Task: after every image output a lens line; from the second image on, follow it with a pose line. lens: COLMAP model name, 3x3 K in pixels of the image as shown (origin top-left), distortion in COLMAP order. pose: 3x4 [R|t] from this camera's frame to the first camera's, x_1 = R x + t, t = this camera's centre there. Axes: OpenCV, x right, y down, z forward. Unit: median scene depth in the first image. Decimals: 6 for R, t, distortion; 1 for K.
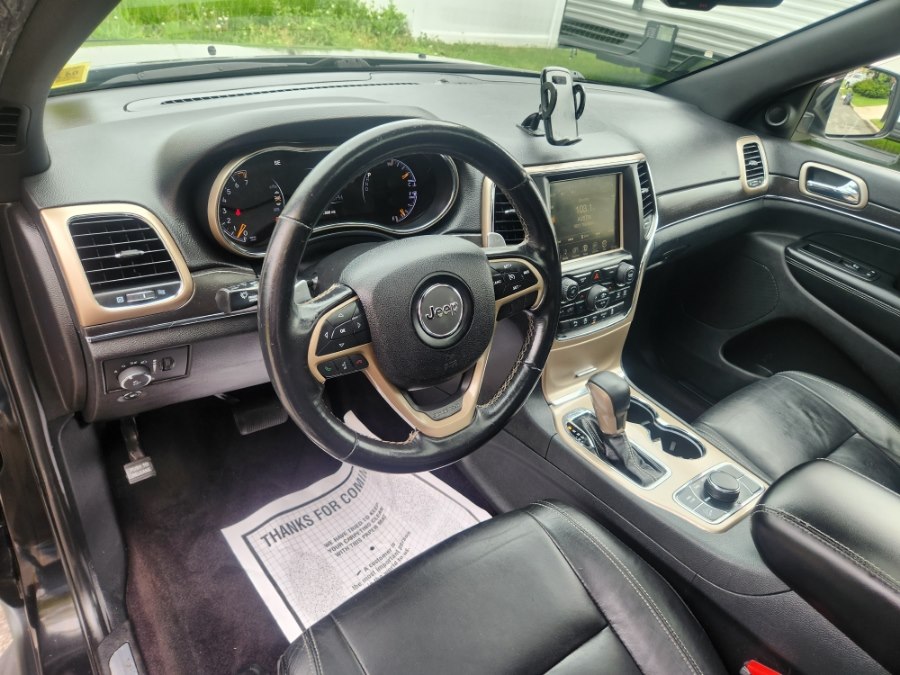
lens RADIAL K [[604.4, 0, 449.5], [0, 604.4, 324.8], [0, 0, 1]] dist [0.002802, 0.001497]
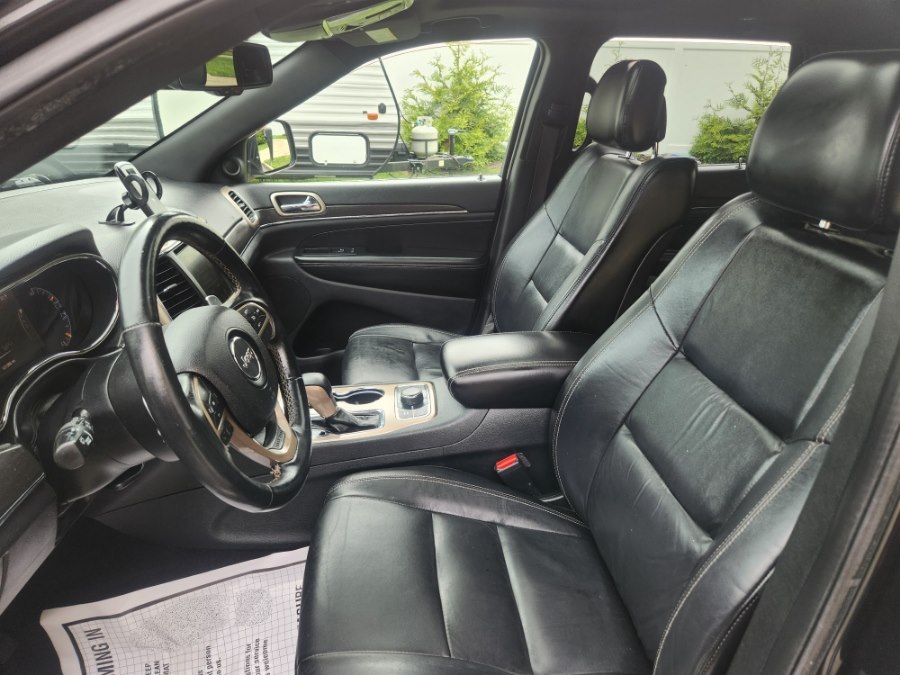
lens RADIAL K [[623.3, 0, 446.5], [0, 623.3, 337.9], [0, 0, 1]] dist [0.034078, -0.031429]
pose [[0.487962, -0.429824, 0.759700, -0.386409], [0.503278, 0.849657, 0.157460, -0.028106], [-0.713165, 0.305506, 0.630921, -0.023596]]
